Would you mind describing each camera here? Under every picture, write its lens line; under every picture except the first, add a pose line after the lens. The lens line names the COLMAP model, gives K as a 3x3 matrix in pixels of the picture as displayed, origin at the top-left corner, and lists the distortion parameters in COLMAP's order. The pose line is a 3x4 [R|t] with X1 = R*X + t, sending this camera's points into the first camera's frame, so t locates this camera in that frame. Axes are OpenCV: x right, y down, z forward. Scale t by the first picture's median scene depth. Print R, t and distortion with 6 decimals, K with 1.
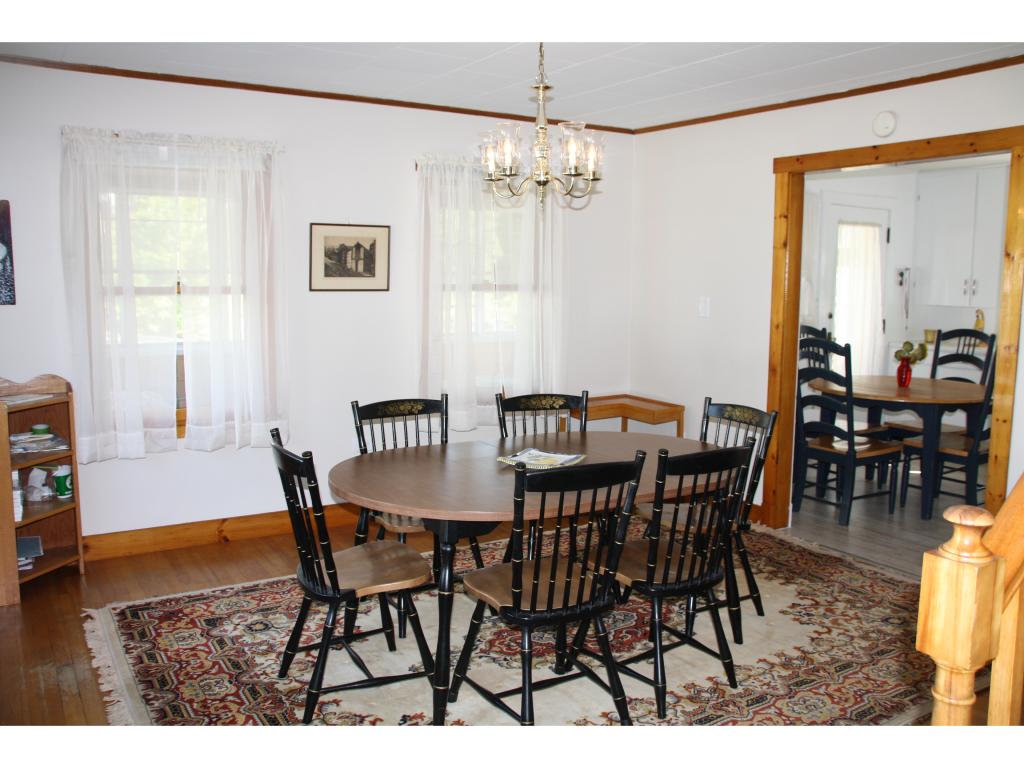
lens RADIAL K [[874.6, 0, 510.4], [0, 874.6, 384.6], [0, 0, 1]] dist [-0.125144, 0.100811]
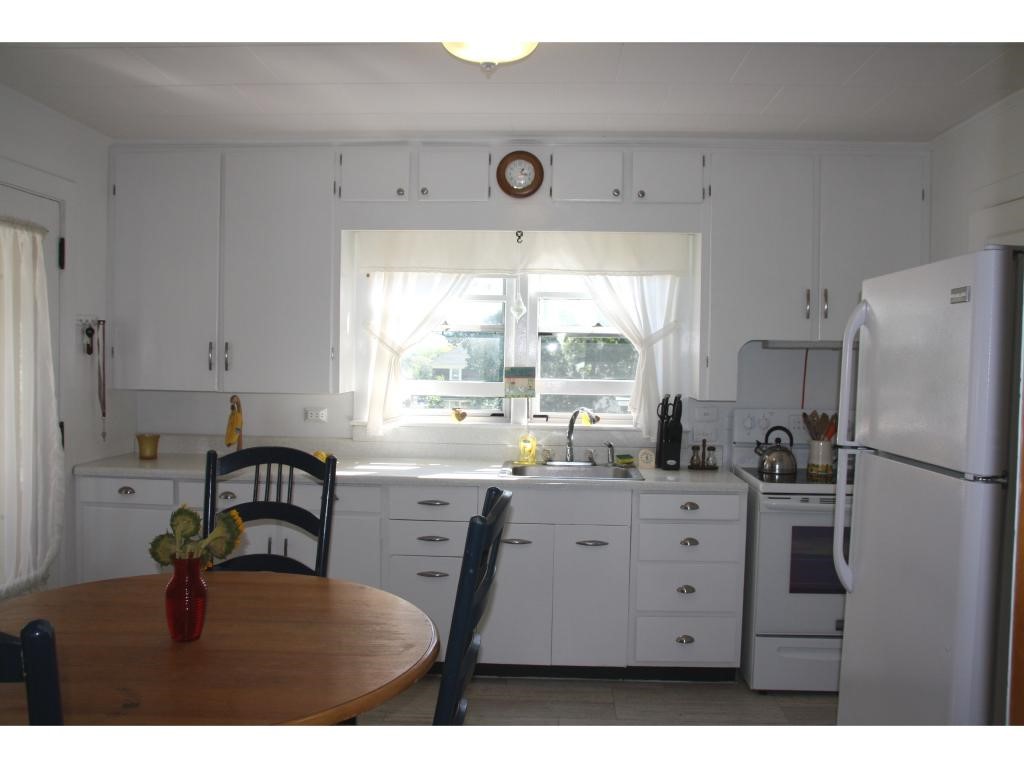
lens RADIAL K [[874.6, 0, 511.9], [0, 874.6, 389.0], [0, 0, 1]] dist [-0.125144, 0.100811]
pose [[0.577609, -0.035916, 0.815523, 0.194875], [0.091540, 0.995580, -0.020989, -0.064163], [-0.811165, 0.086777, 0.578343, 0.525730]]
